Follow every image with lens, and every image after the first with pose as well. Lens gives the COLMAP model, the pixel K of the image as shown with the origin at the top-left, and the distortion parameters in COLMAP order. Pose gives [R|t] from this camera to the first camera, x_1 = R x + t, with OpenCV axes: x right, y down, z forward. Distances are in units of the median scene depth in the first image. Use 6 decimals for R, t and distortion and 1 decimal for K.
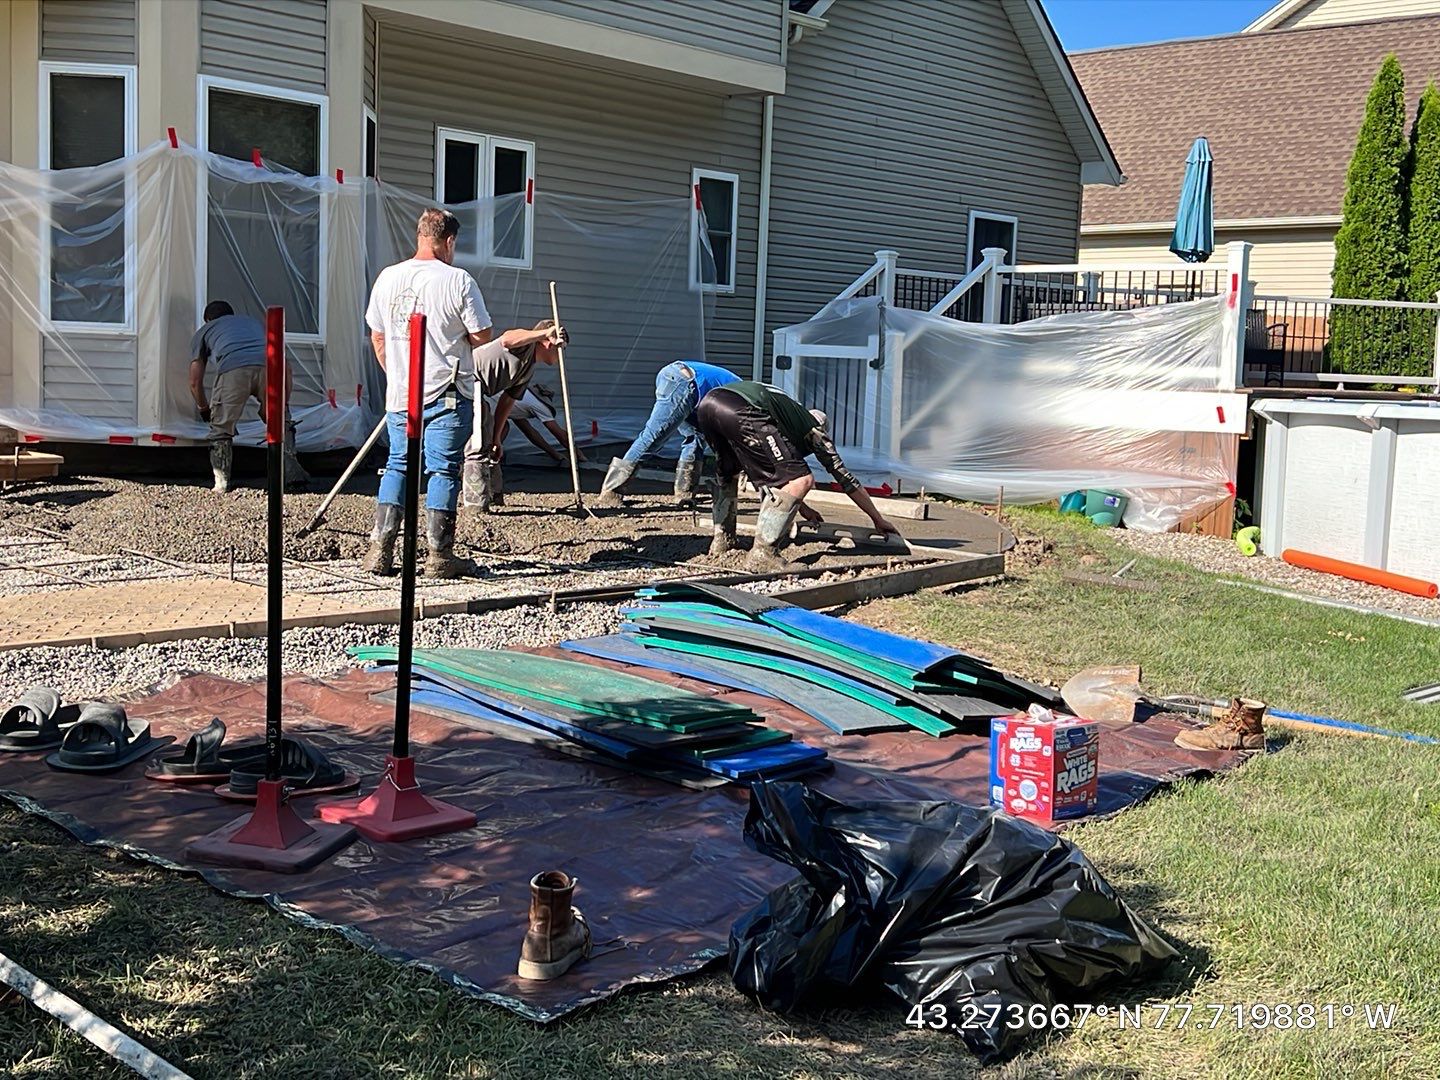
lens RADIAL K [[1847.5, 0, 725.6], [0, 1847.5, 535.9], [0, 0, 1]] dist [0.084362, 0.000000]
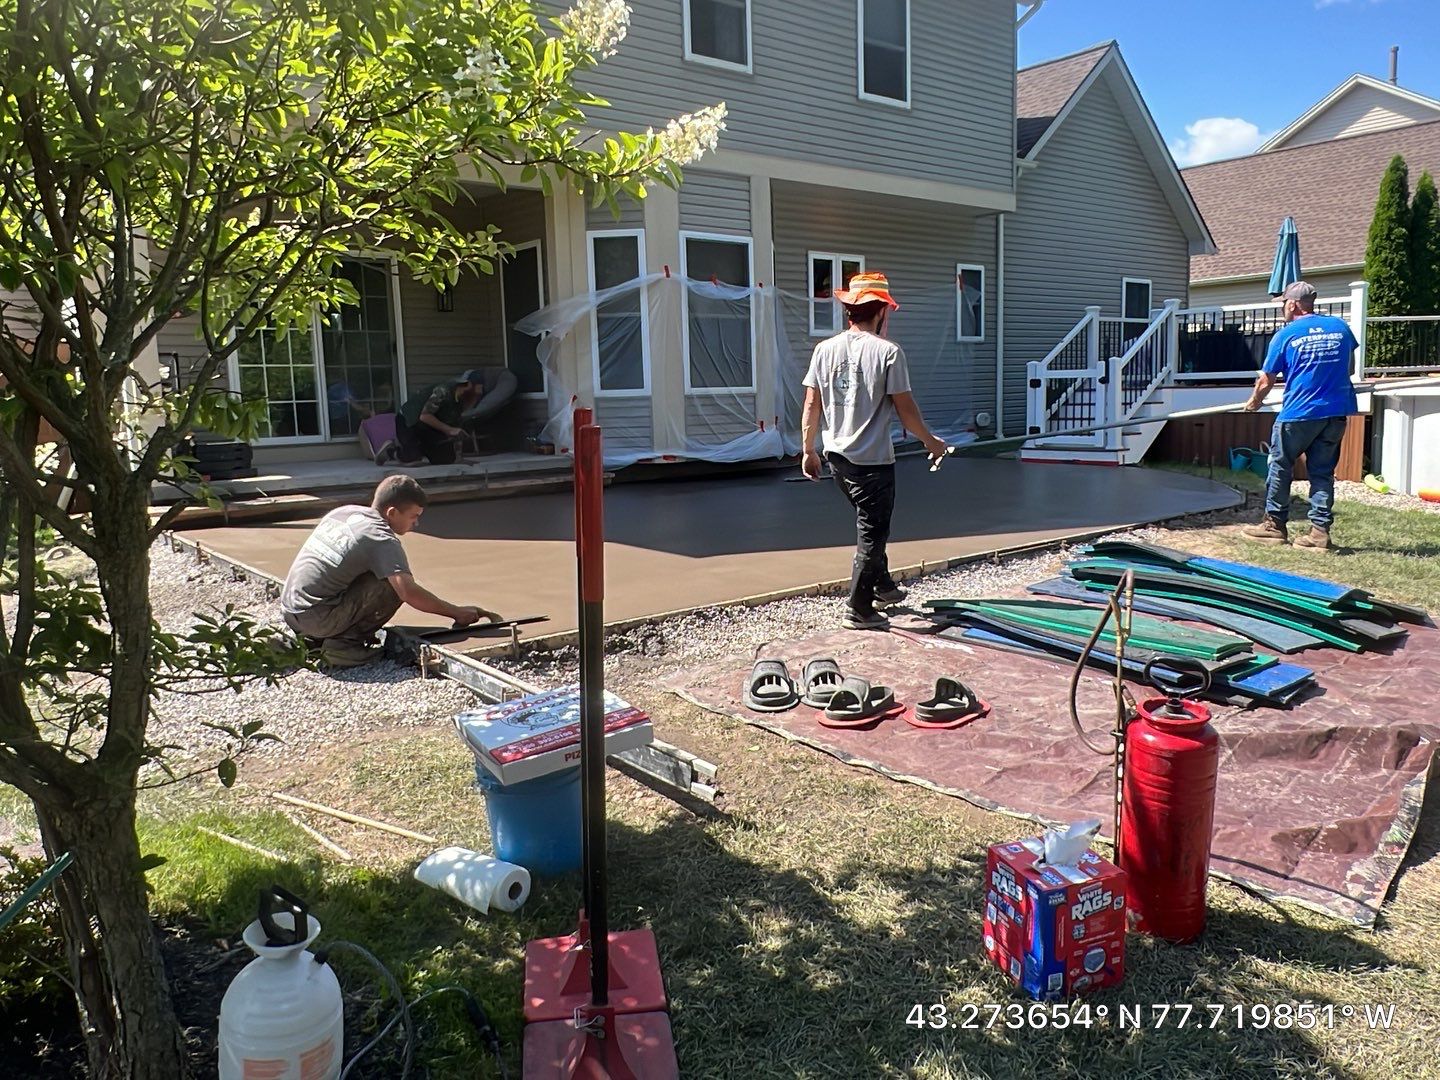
lens RADIAL K [[1088.1, 0, 720.8], [0, 1088.1, 537.9], [0, 0, 1]] dist [-0.007940, 0.009047]
pose [[0.987065, -0.046233, -0.153510, -0.103676], [0.052472, 0.997943, 0.036843, -0.013580], [0.151491, -0.044421, 0.987460, 0.060678]]
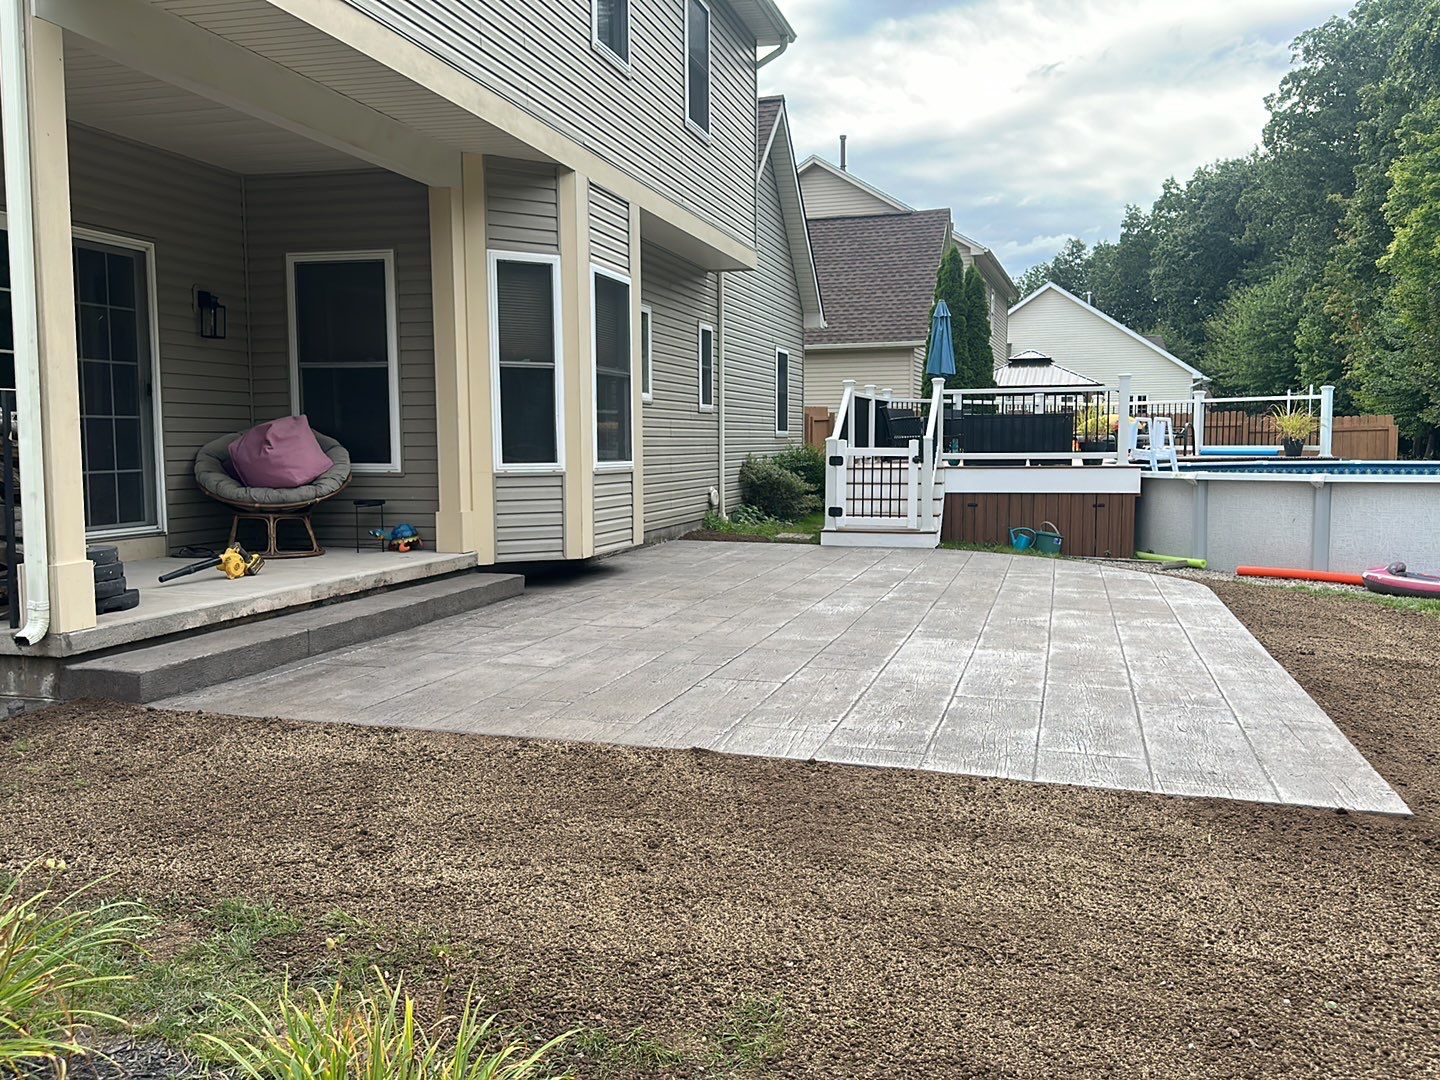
lens RADIAL K [[1281.6, 0, 715.3], [0, 1281.6, 557.4], [0, 0, 1]] dist [0.124970, -0.218152]
pose [[0.894695, -0.081662, 0.439150, -0.542901], [0.078692, 0.996585, 0.024999, -0.056848], [-0.439692, 0.012191, 0.898066, 0.163946]]
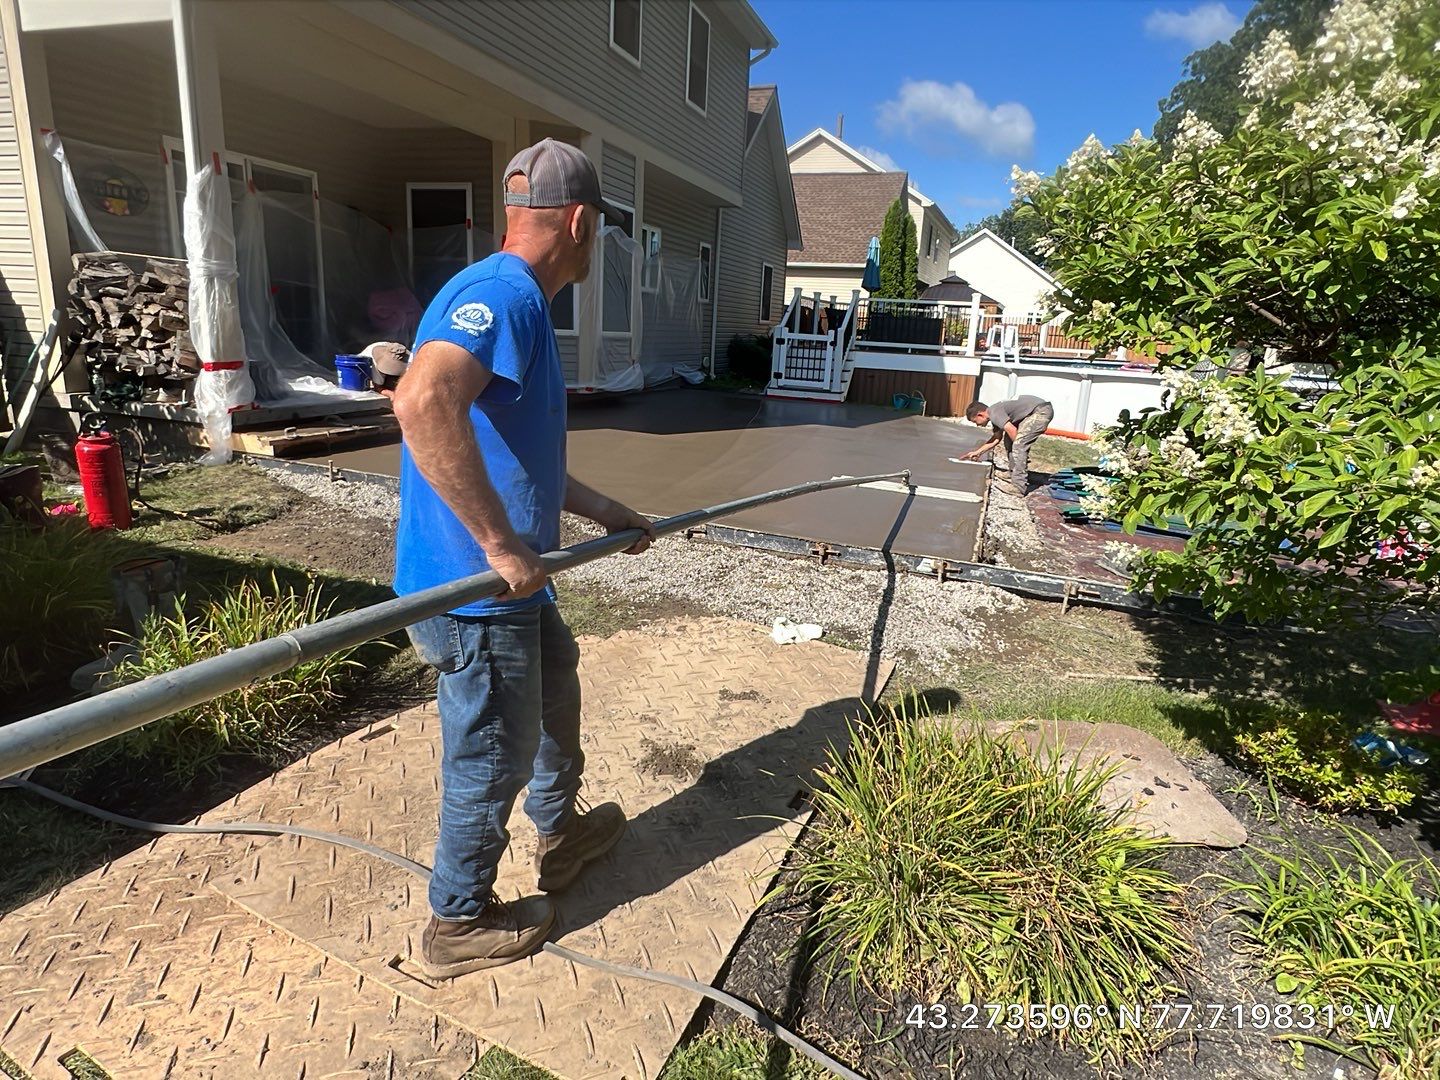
lens RADIAL K [[854.1, 0, 715.3], [0, 854.1, 539.1], [0, 0, 1]] dist [-0.003875, 0.000973]
pose [[0.919992, -0.086009, 0.382384, -0.484639], [0.019490, 0.984457, 0.174542, -0.046030], [-0.391453, -0.153125, 0.907369, 0.093444]]
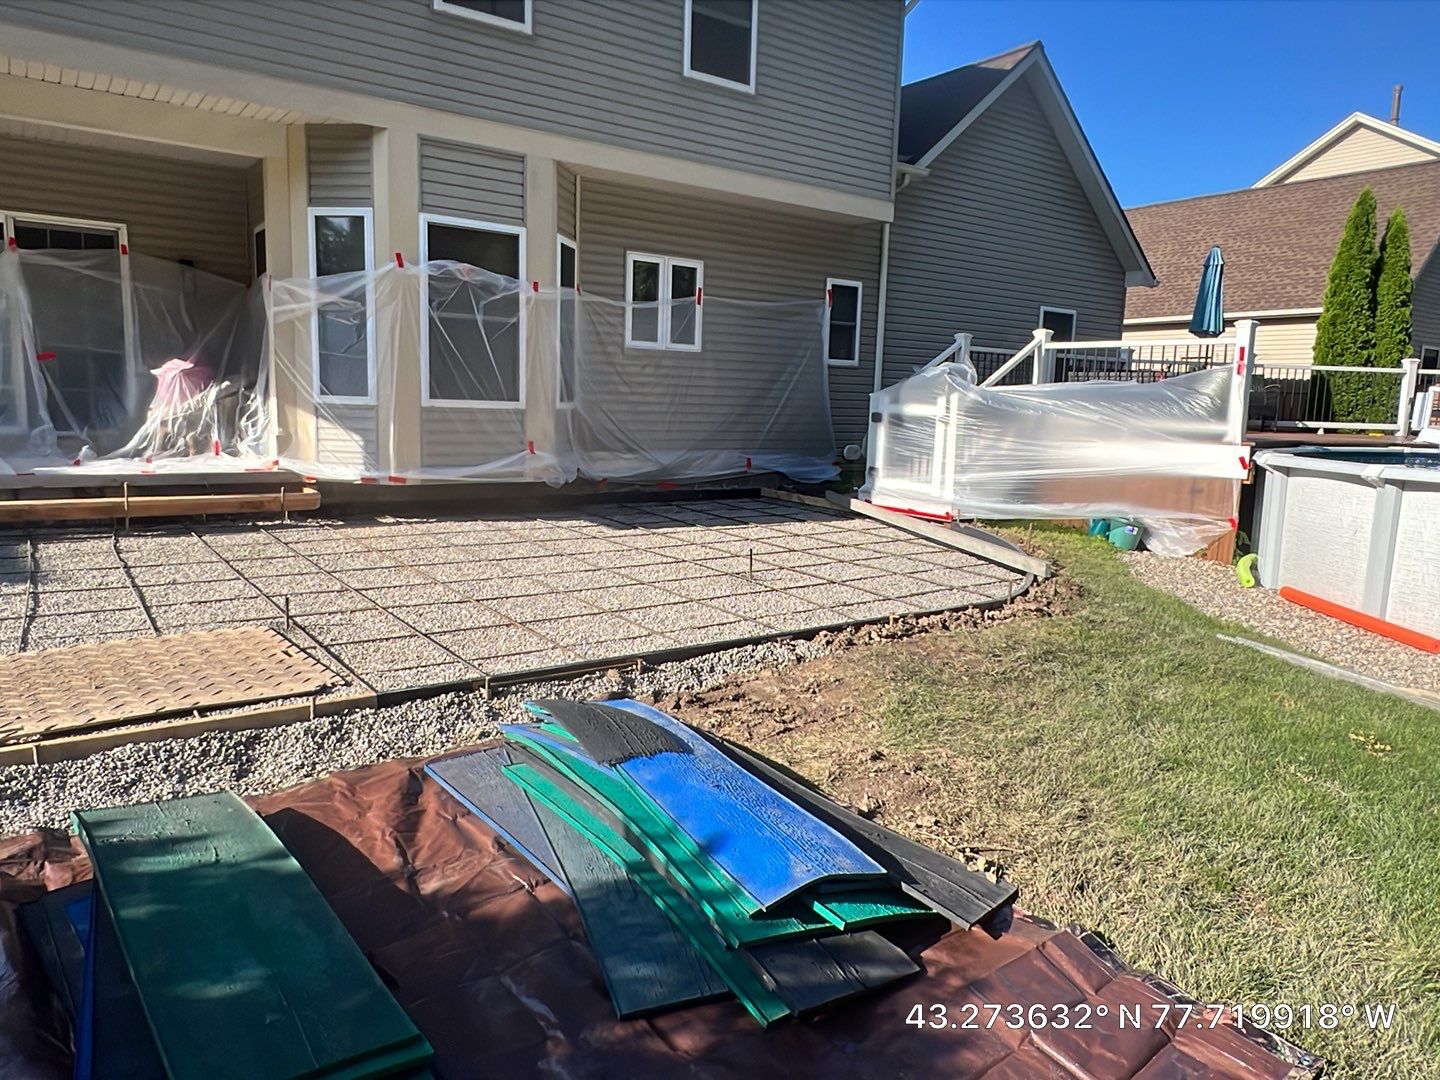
lens RADIAL K [[969.4, 0, 717.6], [0, 969.4, 538.8], [0, 0, 1]] dist [0.000256, -0.001161]
pose [[0.976166, 0.024817, -0.215600, 0.080189], [-0.014973, 0.998775, 0.047172, -0.041059], [0.216507, -0.042819, 0.975342, 0.309915]]
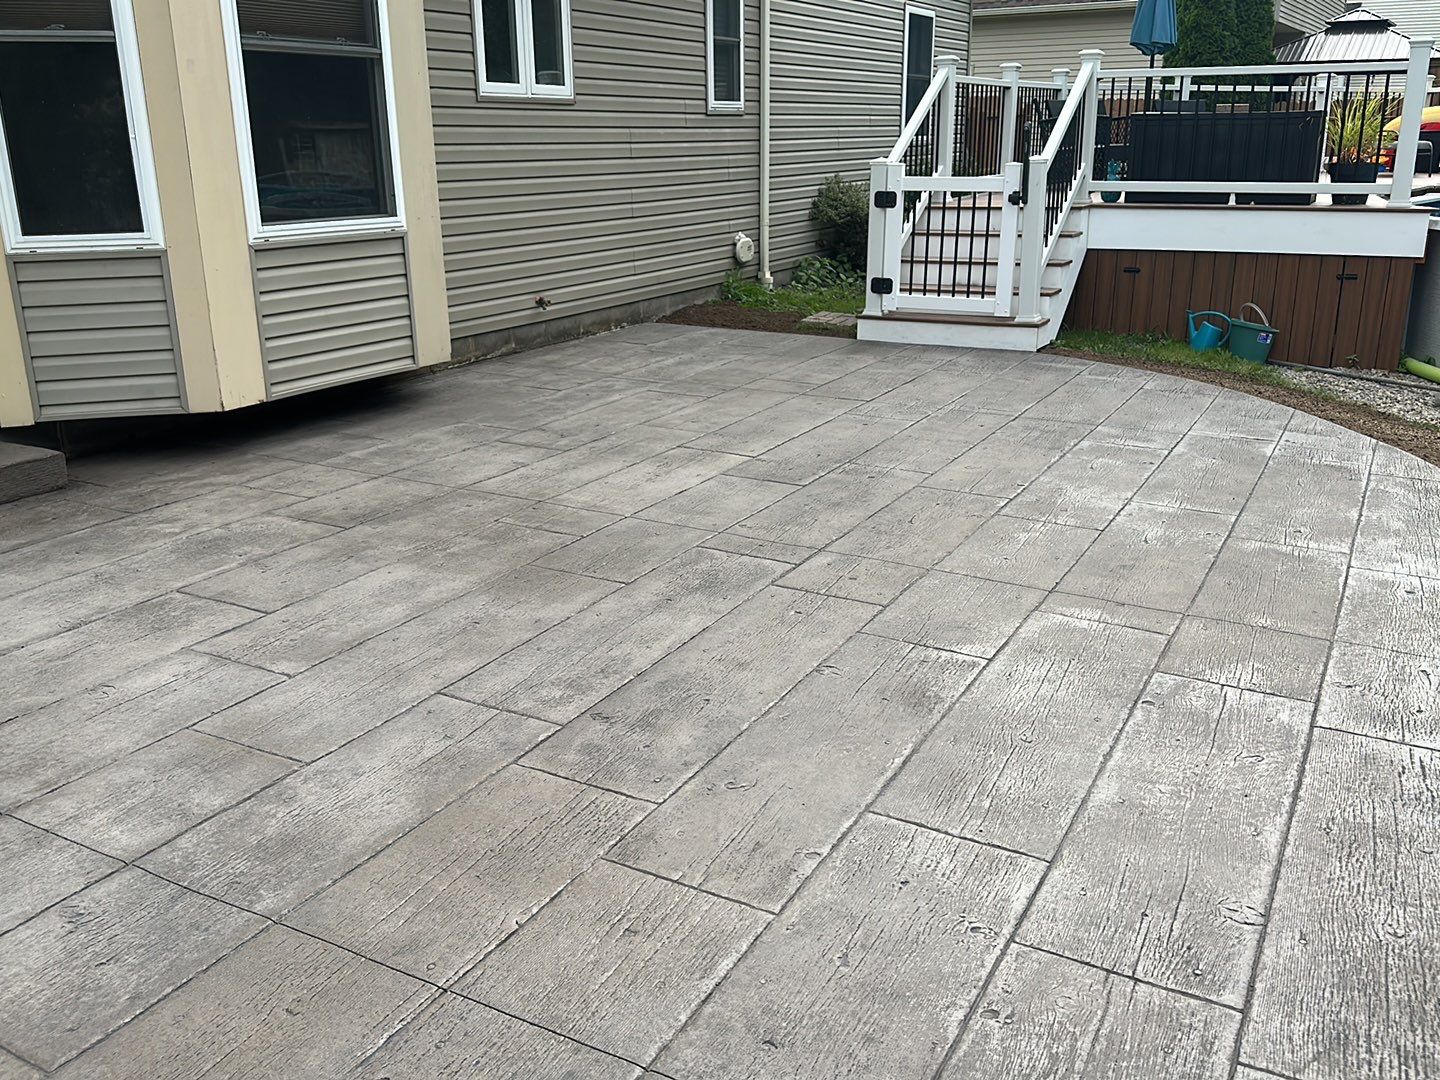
lens RADIAL K [[1281.6, 0, 723.3], [0, 1281.6, 554.6], [0, 0, 1]] dist [0.124970, -0.218152]
pose [[0.971144, -0.117301, 0.207655, -0.207091], [0.067950, 0.970687, 0.230543, -0.085026], [-0.228610, -0.209780, 0.950647, 0.442425]]
